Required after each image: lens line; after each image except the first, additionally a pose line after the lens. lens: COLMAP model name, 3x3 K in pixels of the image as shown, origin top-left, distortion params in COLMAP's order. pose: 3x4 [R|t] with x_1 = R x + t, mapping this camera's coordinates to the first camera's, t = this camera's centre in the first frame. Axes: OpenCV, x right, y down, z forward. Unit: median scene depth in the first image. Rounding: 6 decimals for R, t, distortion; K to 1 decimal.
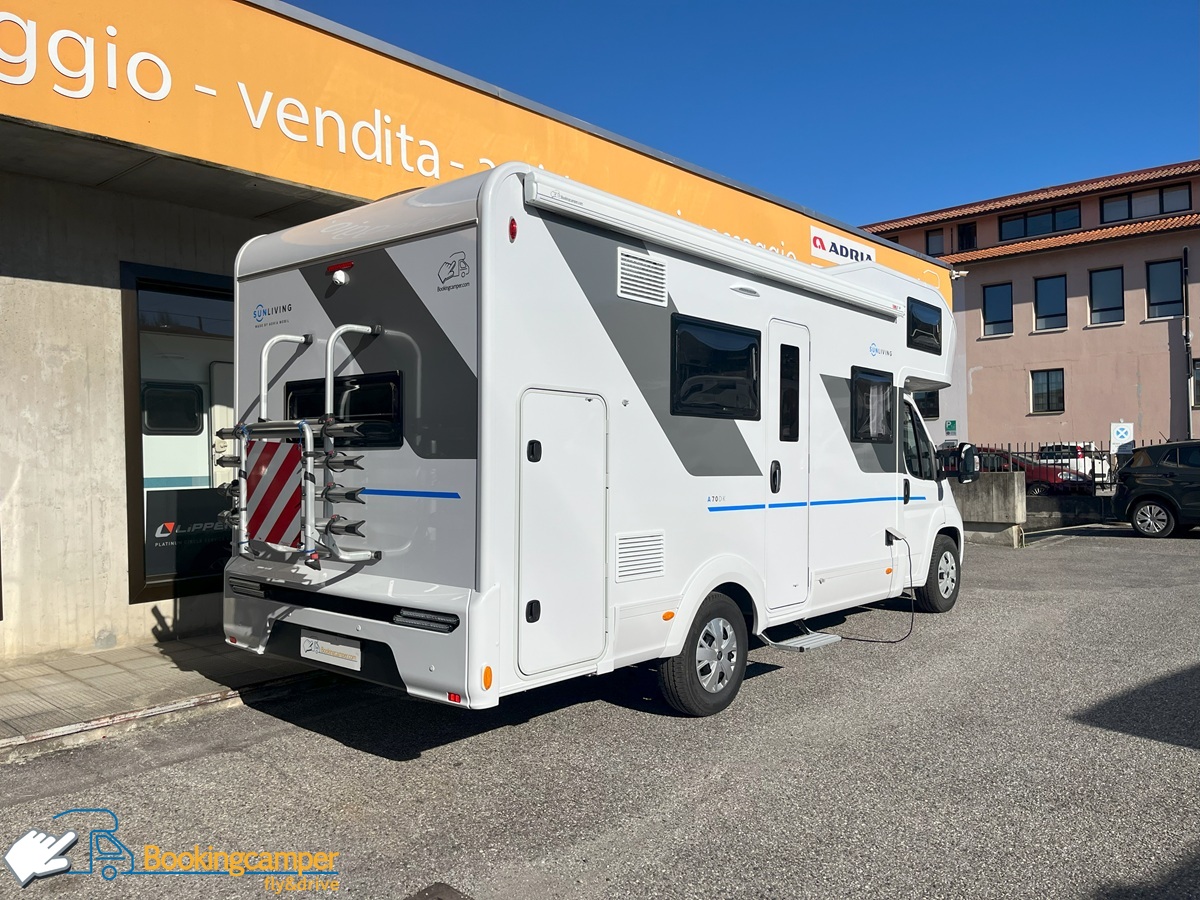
lens RADIAL K [[899.7, 0, 608.0], [0, 899.7, 459.3], [0, 0, 1]] dist [0.046737, -0.043089]
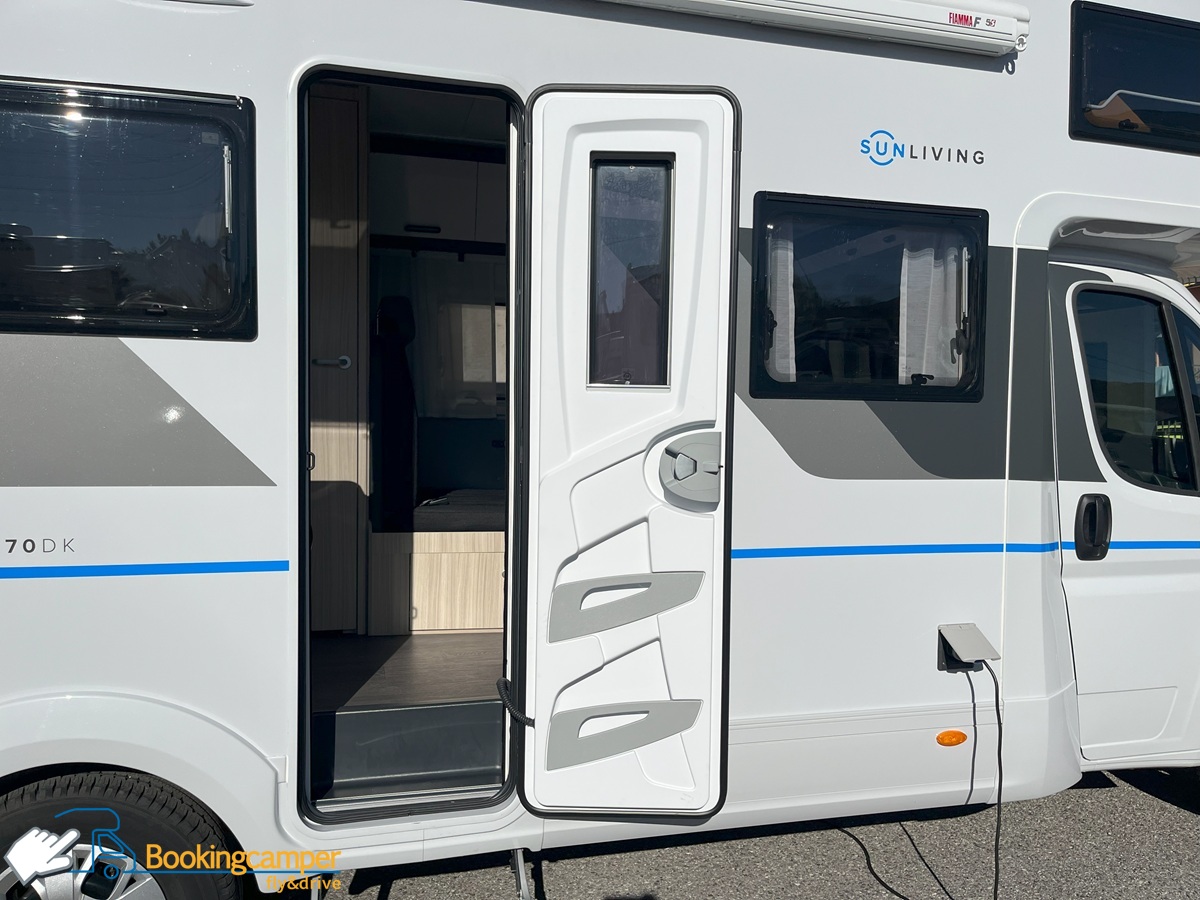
lens RADIAL K [[899.7, 0, 602.2], [0, 899.7, 439.8], [0, 0, 1]] dist [0.046737, -0.043089]
pose [[0.823867, 0.030030, -0.565987, 0.473883], [-0.011673, 0.999283, 0.036028, -0.015797], [0.566663, -0.023076, 0.823626, 0.718461]]
